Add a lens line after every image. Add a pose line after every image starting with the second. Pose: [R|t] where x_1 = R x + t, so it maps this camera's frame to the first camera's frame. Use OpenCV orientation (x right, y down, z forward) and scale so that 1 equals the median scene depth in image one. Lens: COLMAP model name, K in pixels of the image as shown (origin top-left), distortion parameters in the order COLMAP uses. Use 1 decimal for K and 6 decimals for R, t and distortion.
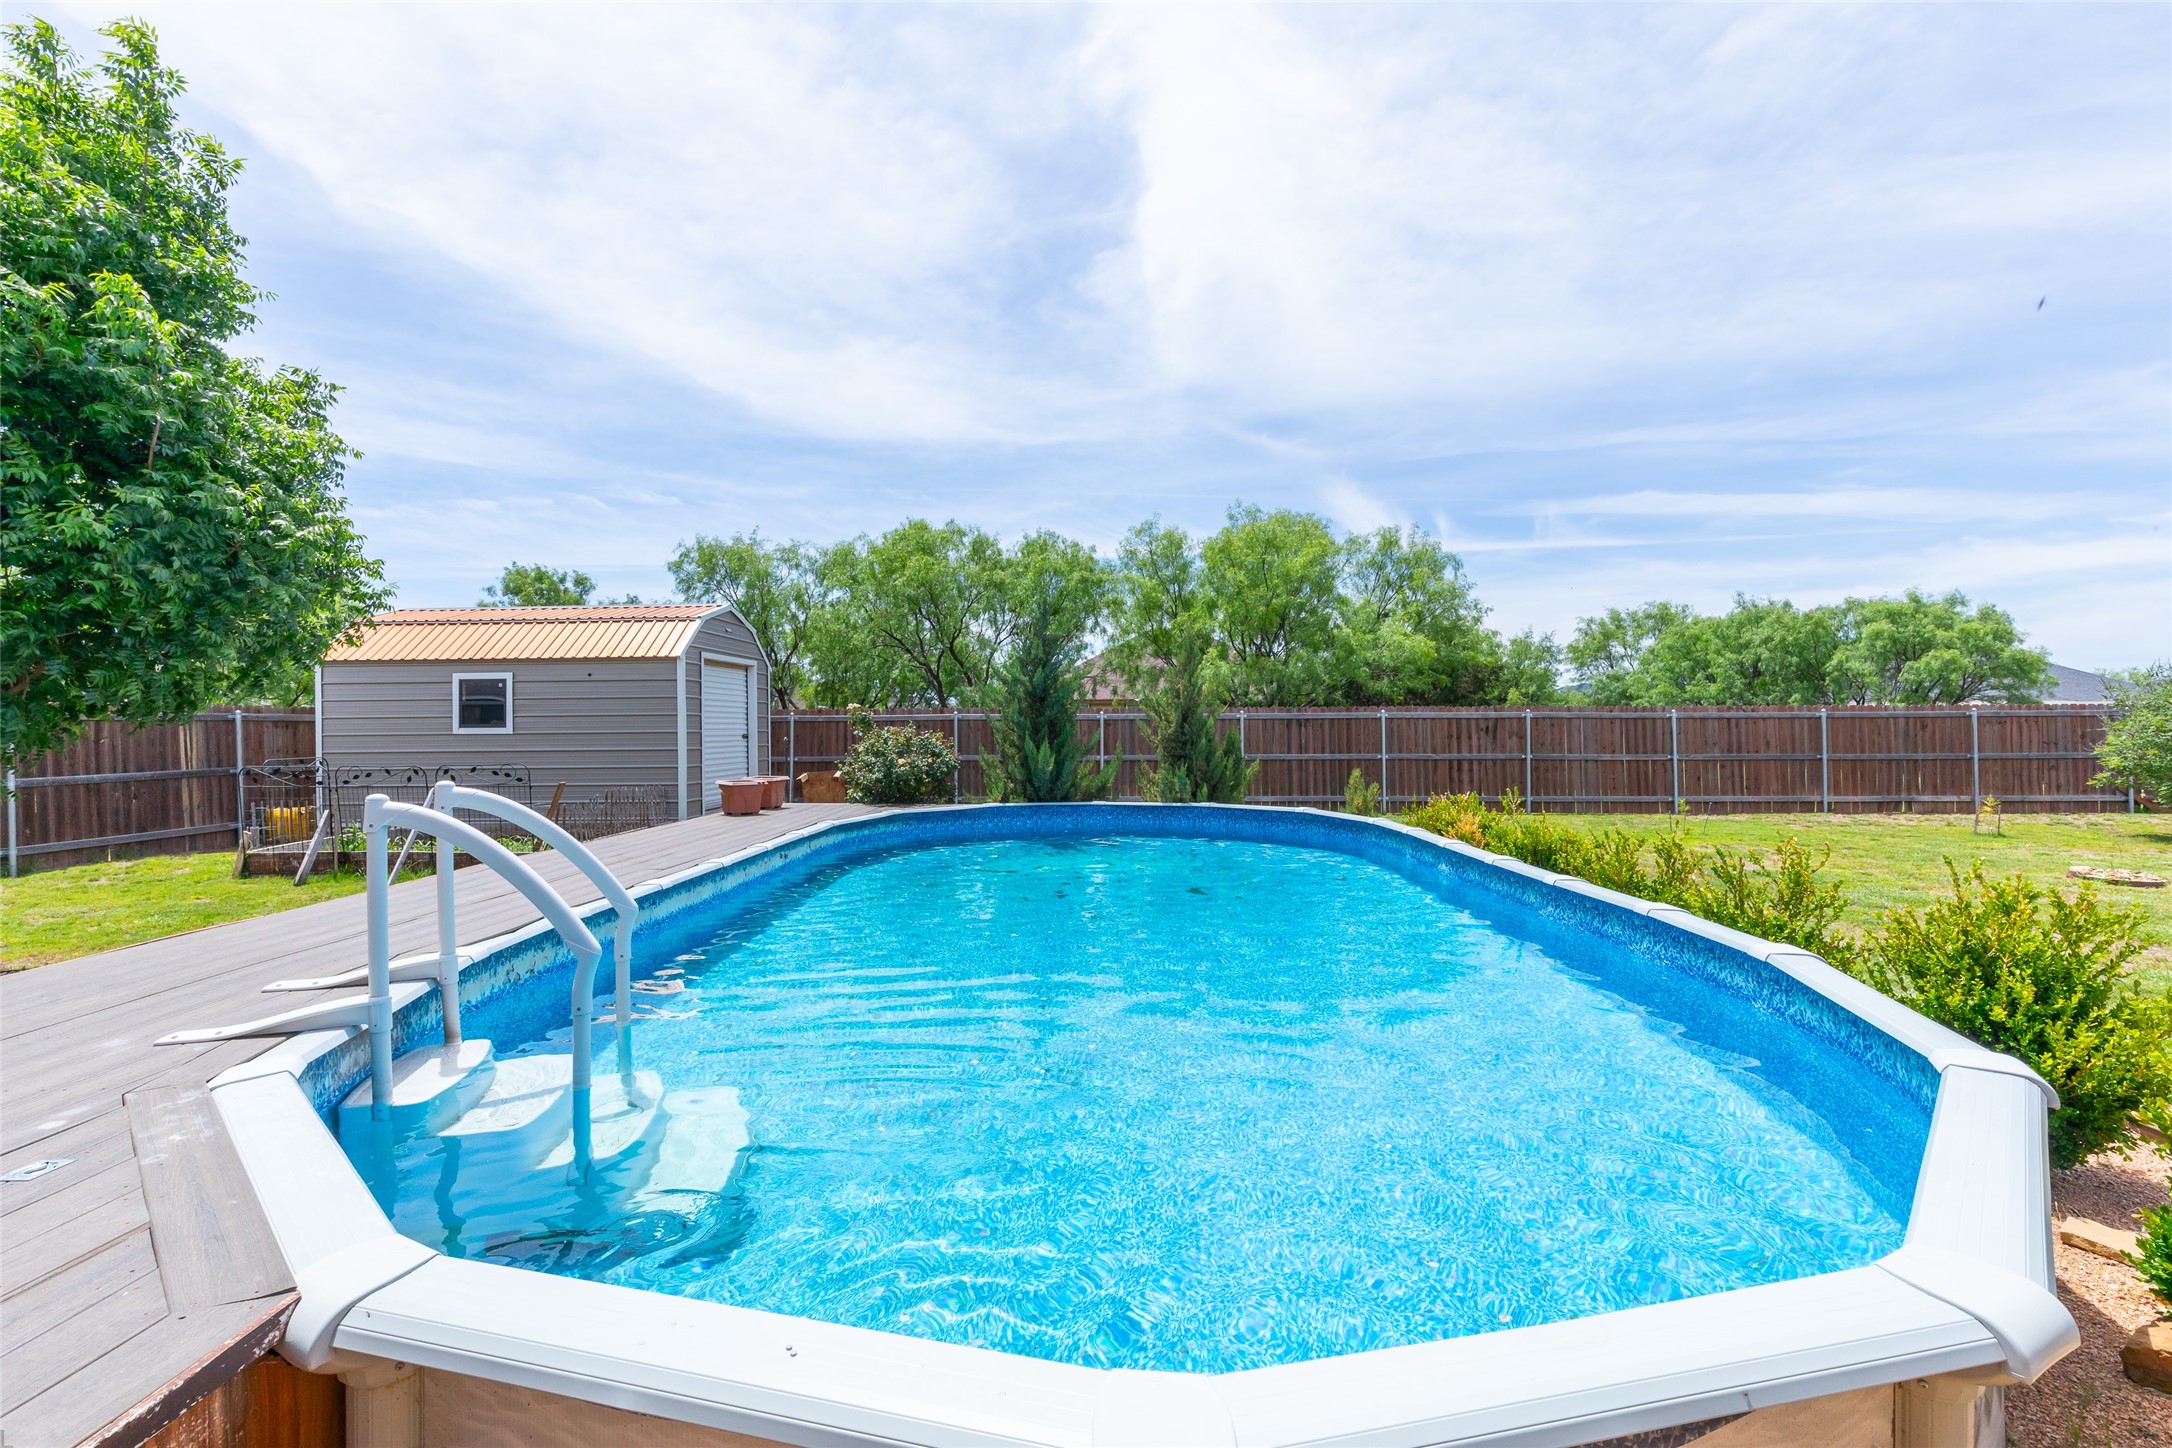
lens RADIAL K [[1010.0, 0, 1062.6], [0, 1010.0, 723.0], [0, 0, 1]] dist [0.008842, -0.001693]
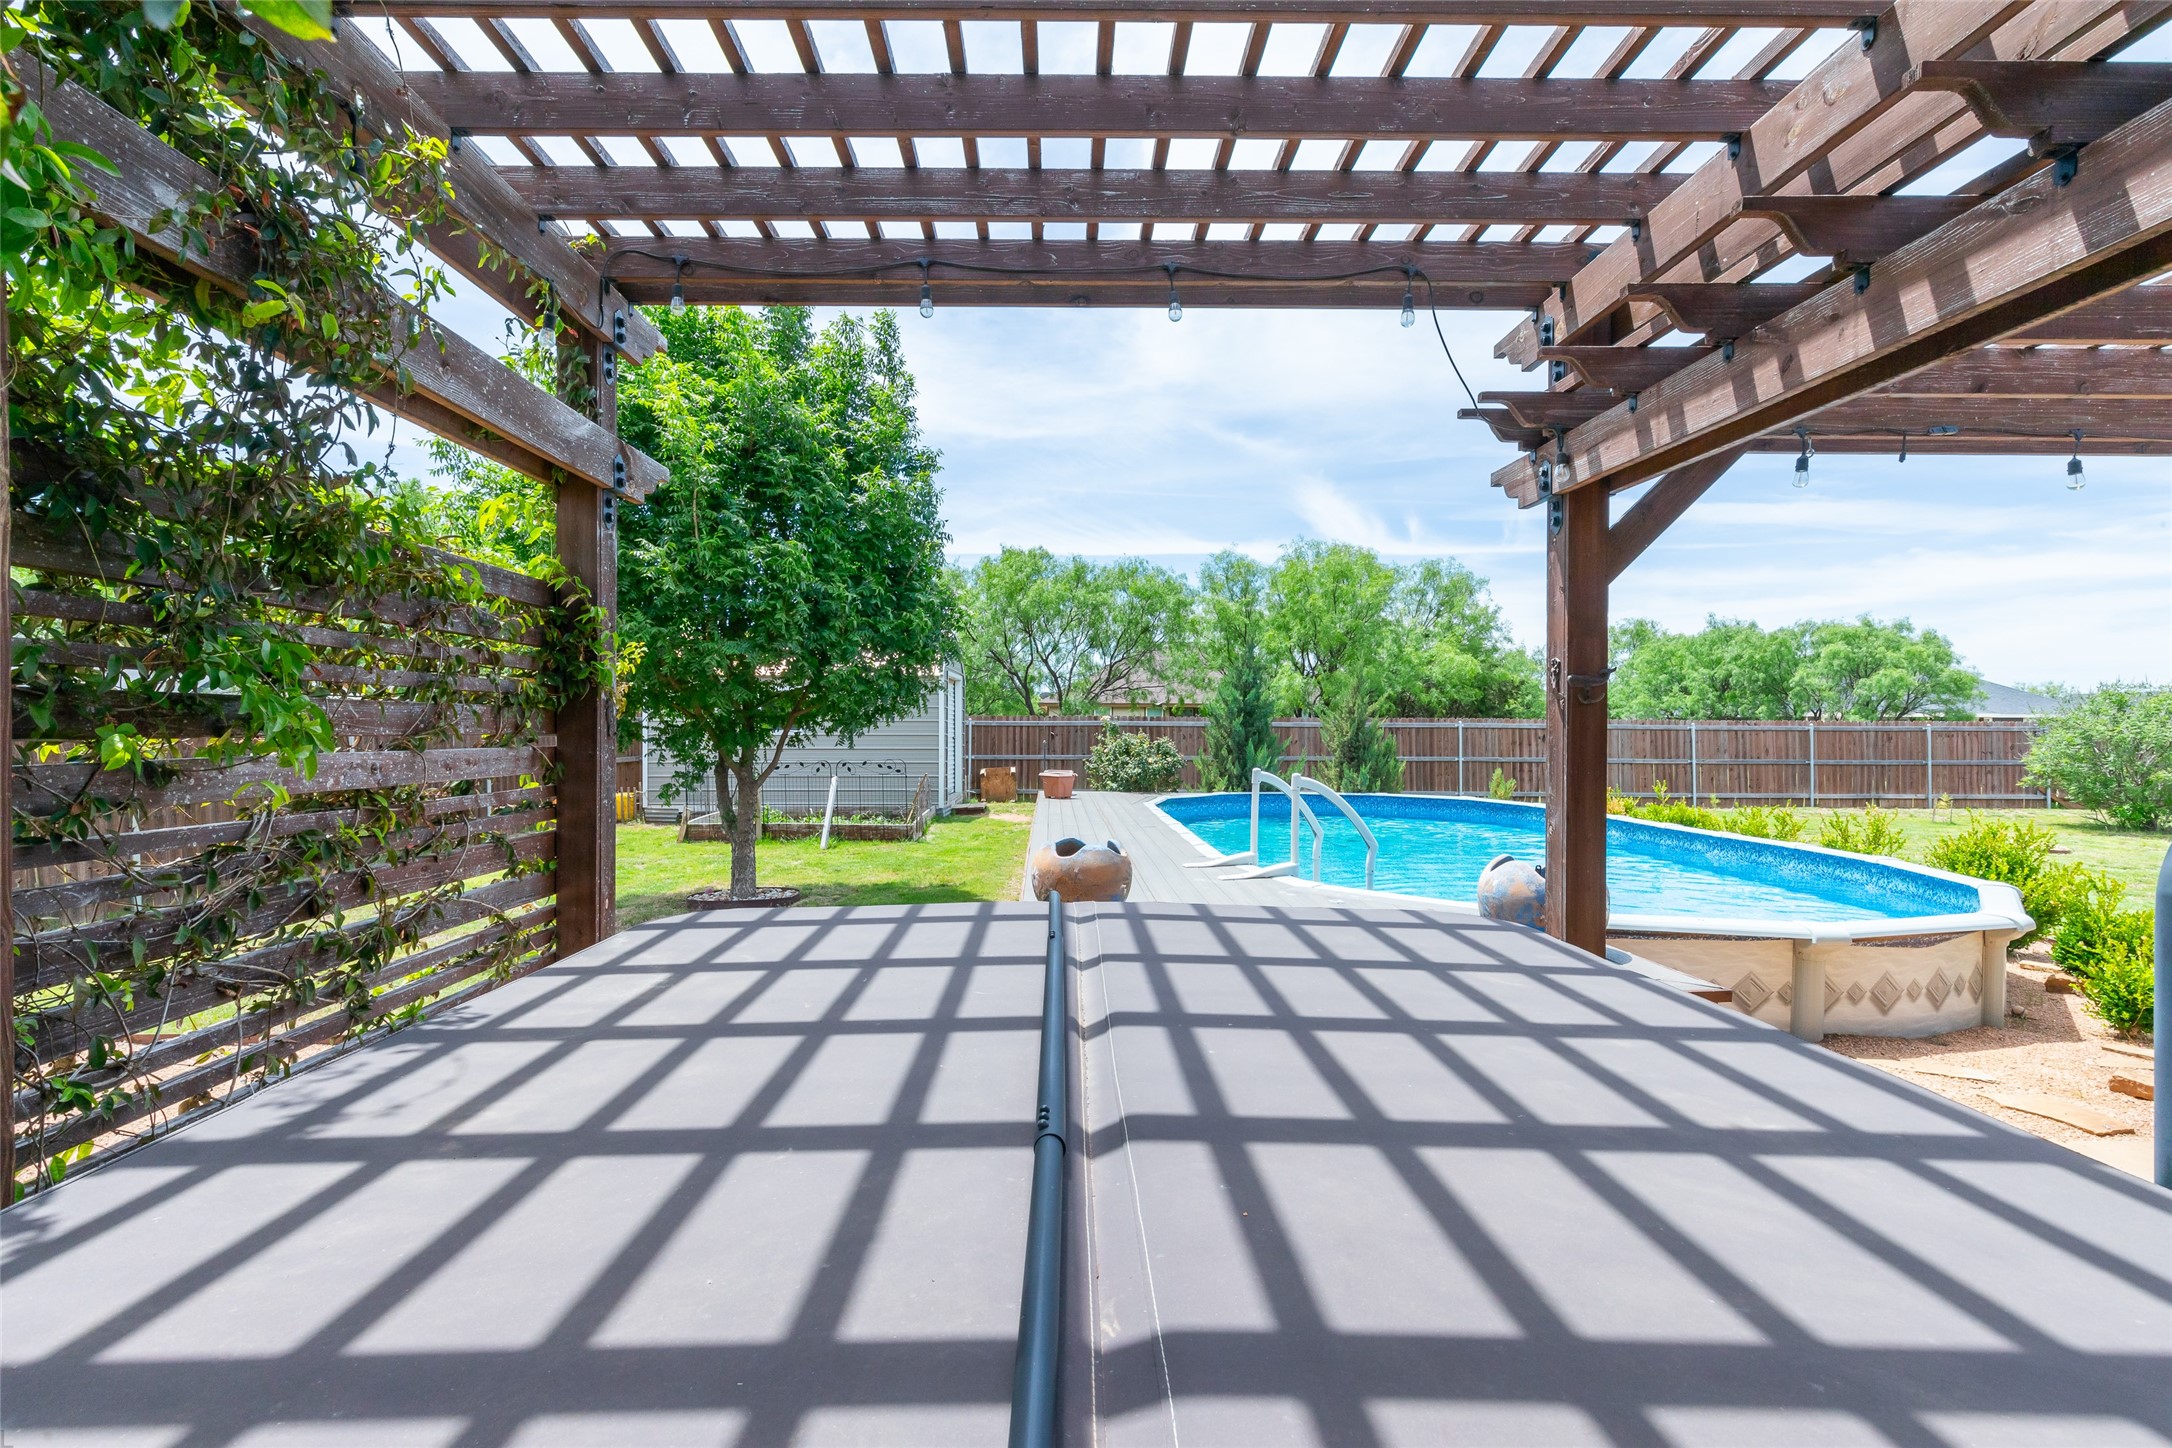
lens RADIAL K [[1025.9, 0, 1091.9], [0, 1025.9, 734.3], [0, 0, 1]] dist [0.024136, 0.000997]
pose [[0.997532, 0.009520, 0.069567, -0.209145], [-0.010310, 0.999886, 0.011002, -0.005648], [-0.069454, -0.011692, 0.997517, -0.197755]]
